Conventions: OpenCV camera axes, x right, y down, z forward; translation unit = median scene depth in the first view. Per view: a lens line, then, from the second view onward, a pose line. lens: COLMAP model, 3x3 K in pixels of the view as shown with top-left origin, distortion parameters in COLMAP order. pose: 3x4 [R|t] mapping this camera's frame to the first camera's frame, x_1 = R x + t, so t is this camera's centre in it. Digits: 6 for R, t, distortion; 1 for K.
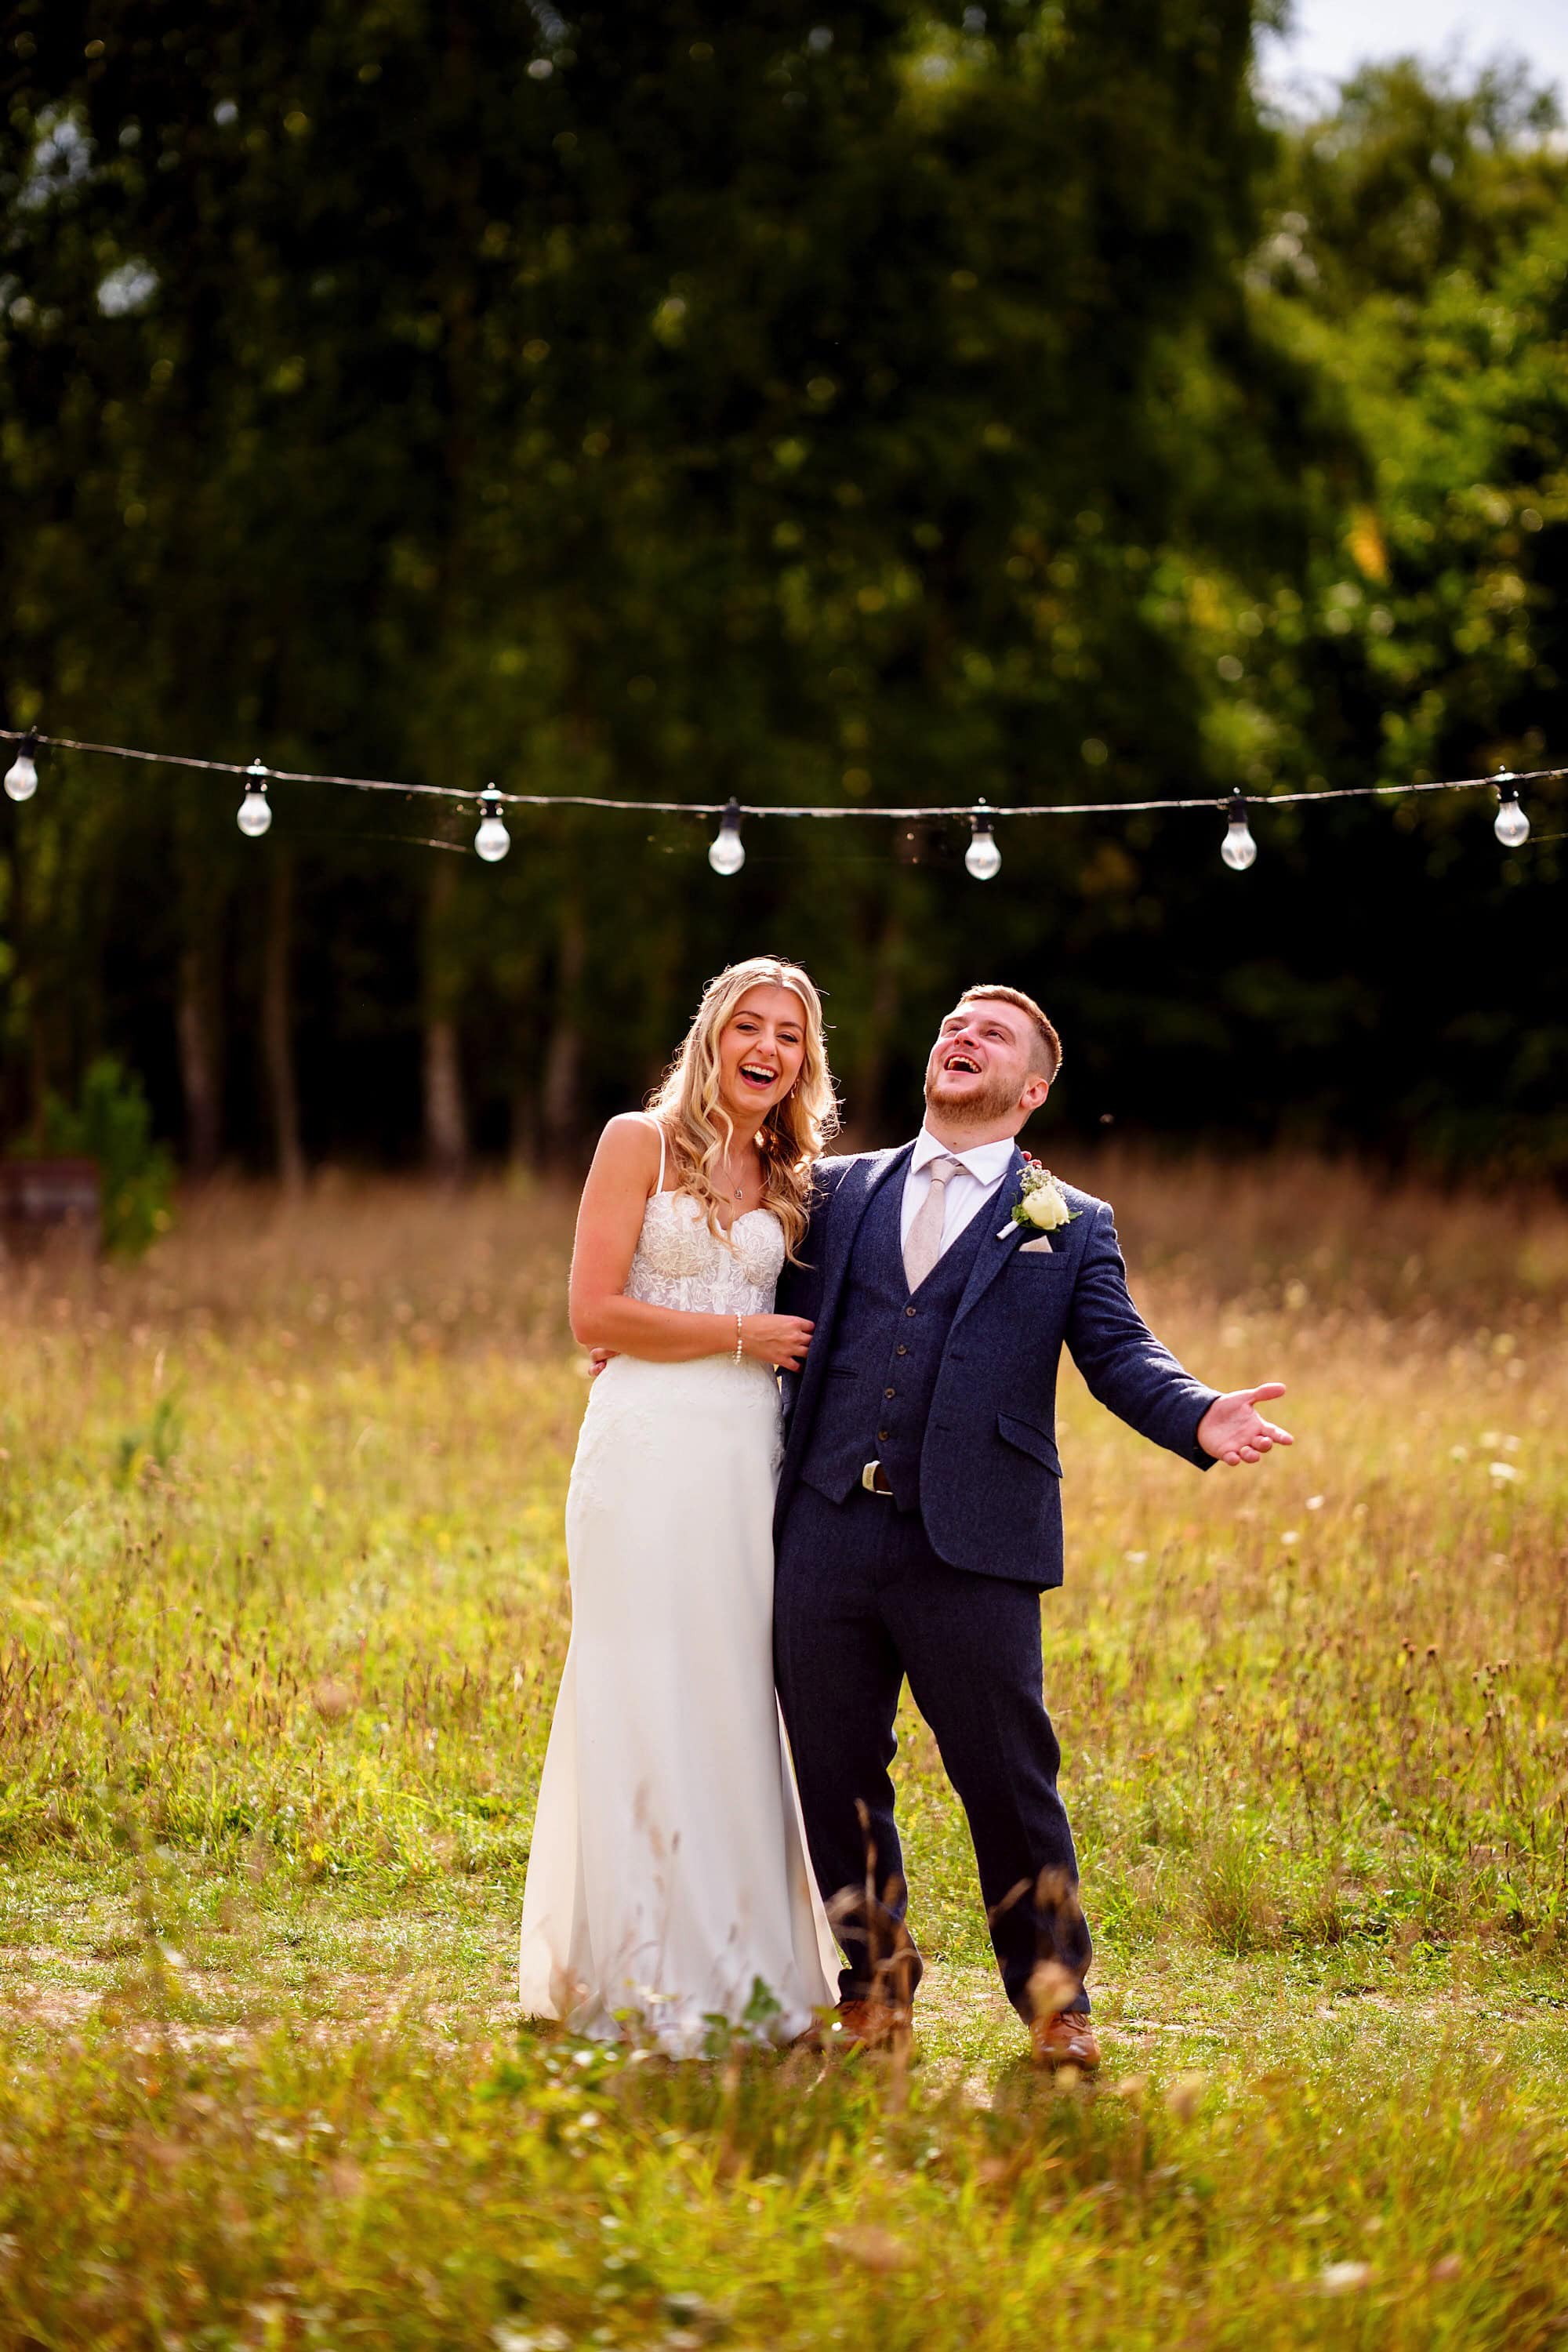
lens RADIAL K [[5867.3, 0, 784.0], [0, 5867.3, 1176.0], [0, 0, 1]] dist [-0.008002, 0.541551]
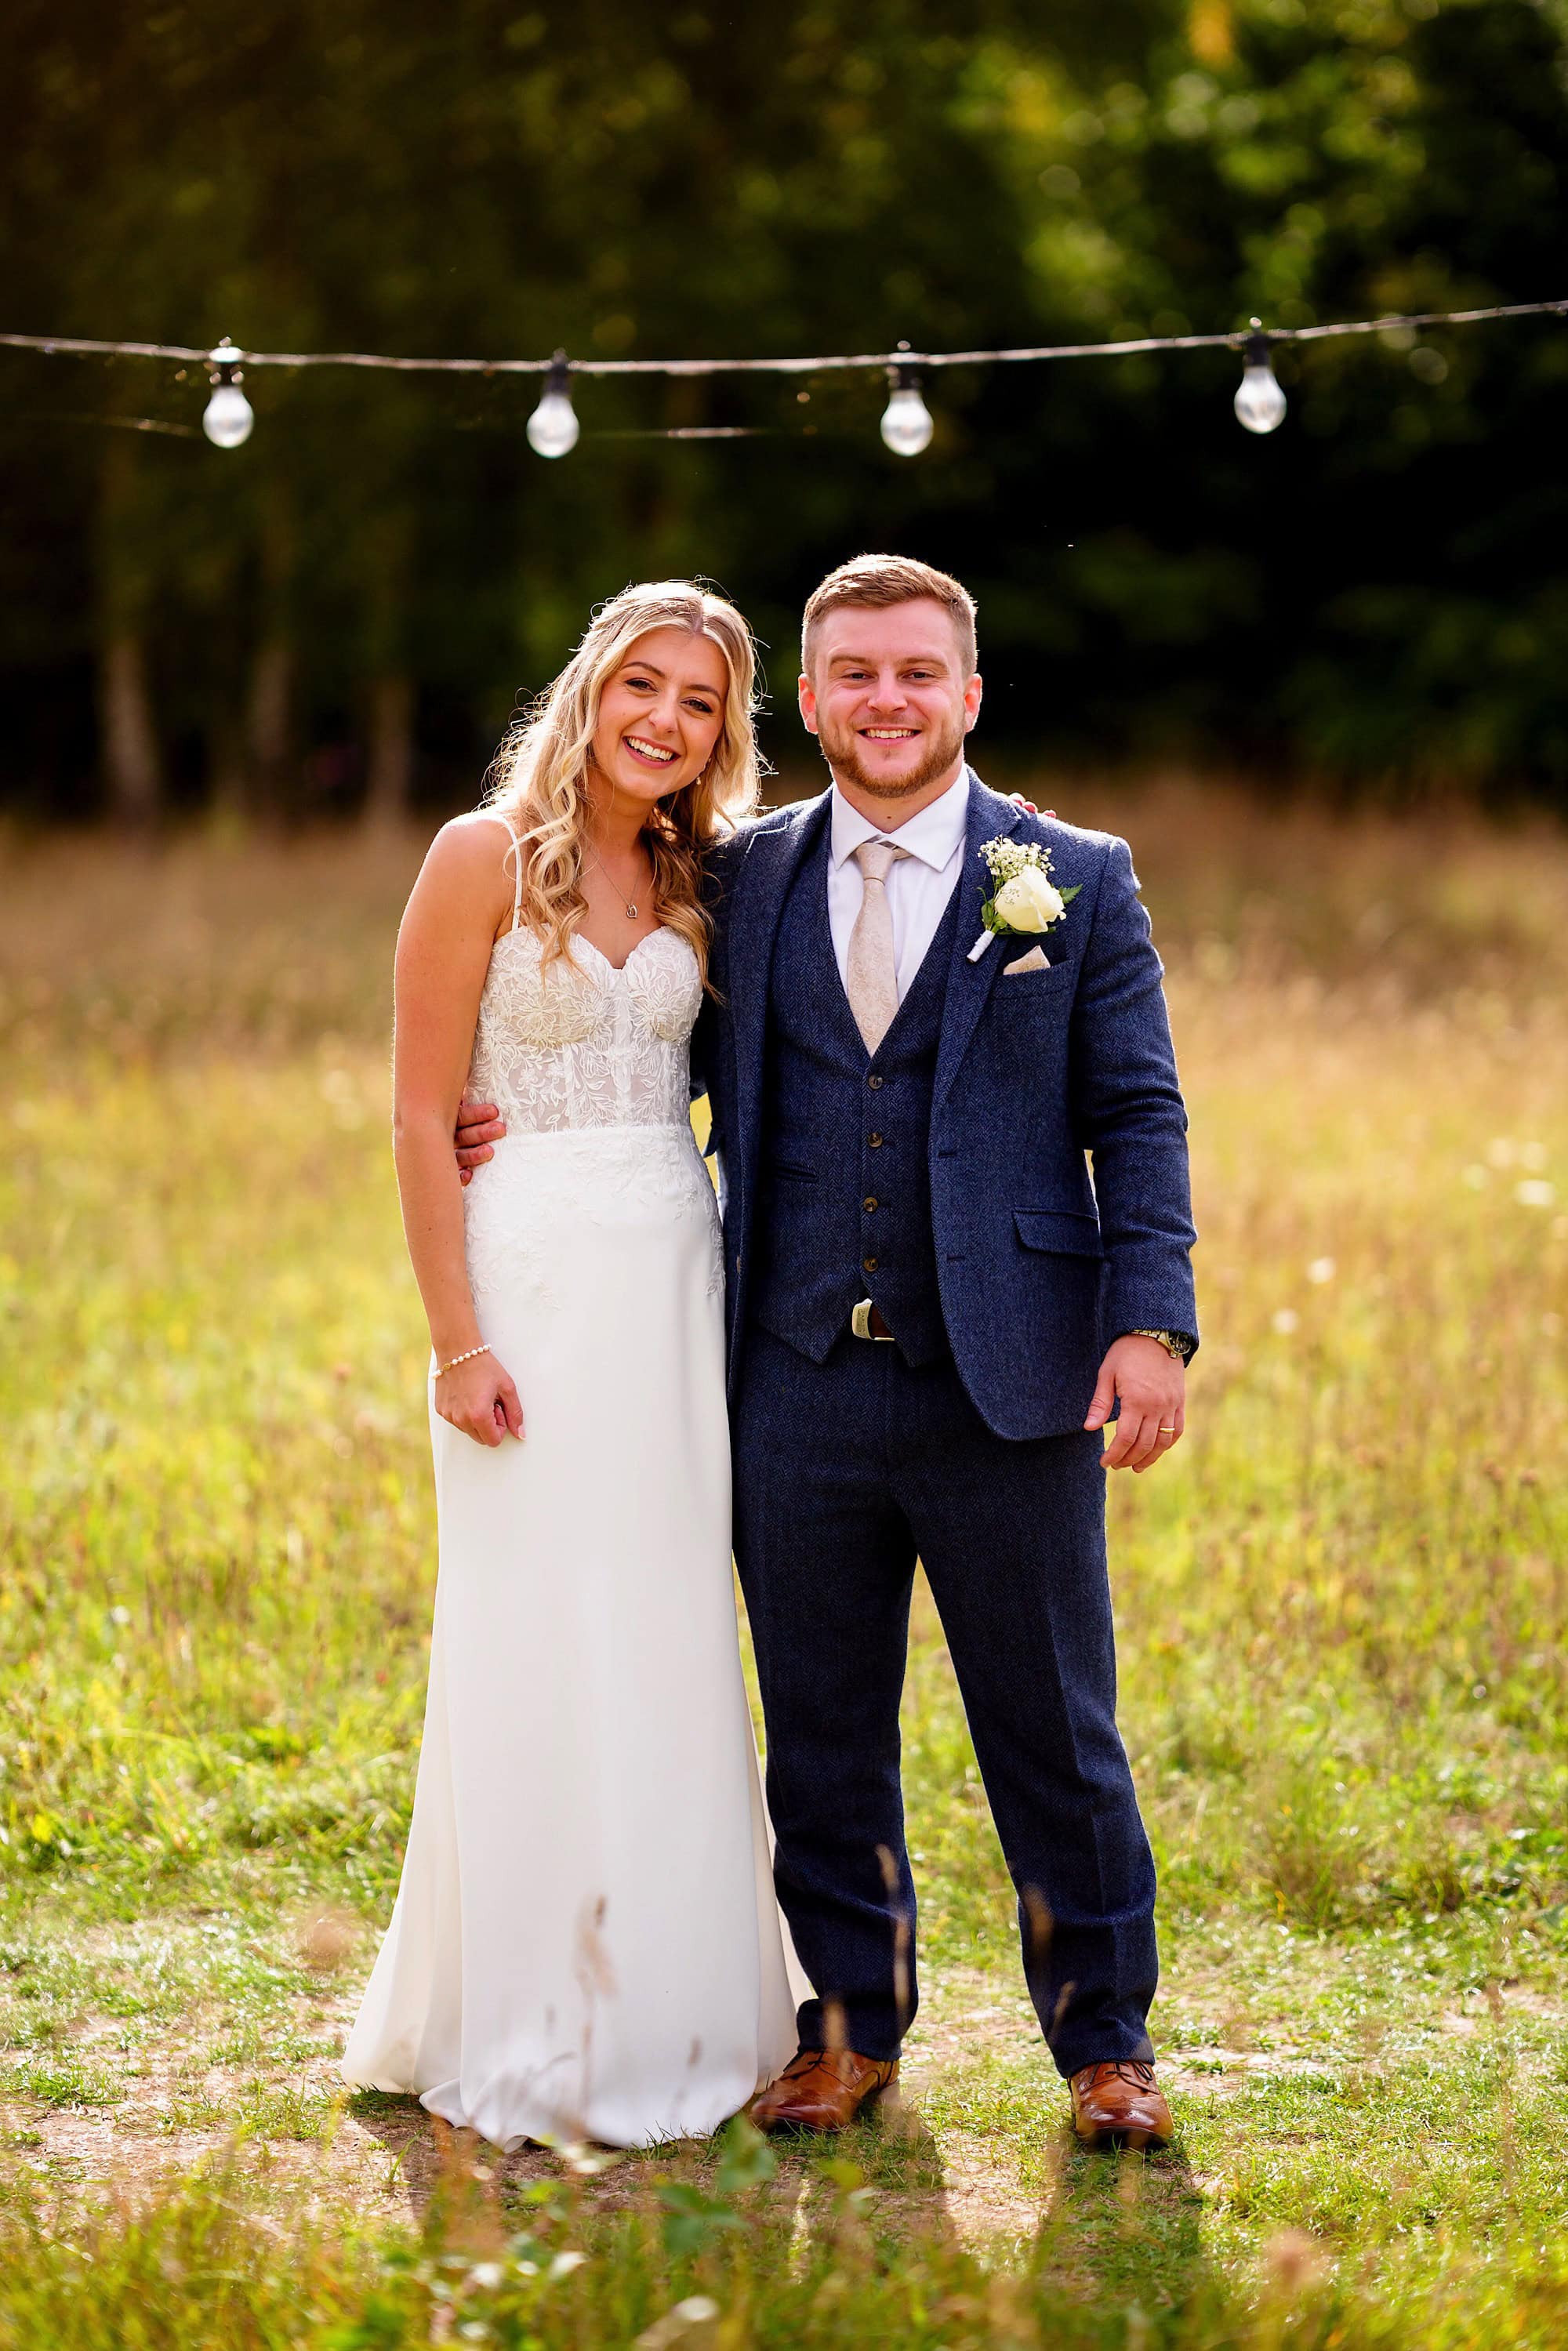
lens RADIAL K [[6781.4, 0, 781.8], [0, 6781.4, 1136.9], [0, 0, 1]] dist [0.093819, -0.733841]
pose [[0.998814, -0.030453, 0.037992, -0.016586], [0.028488, 0.998280, 0.051233, -0.009581], [-0.039487, -0.050090, 0.997964, 0.155437]]
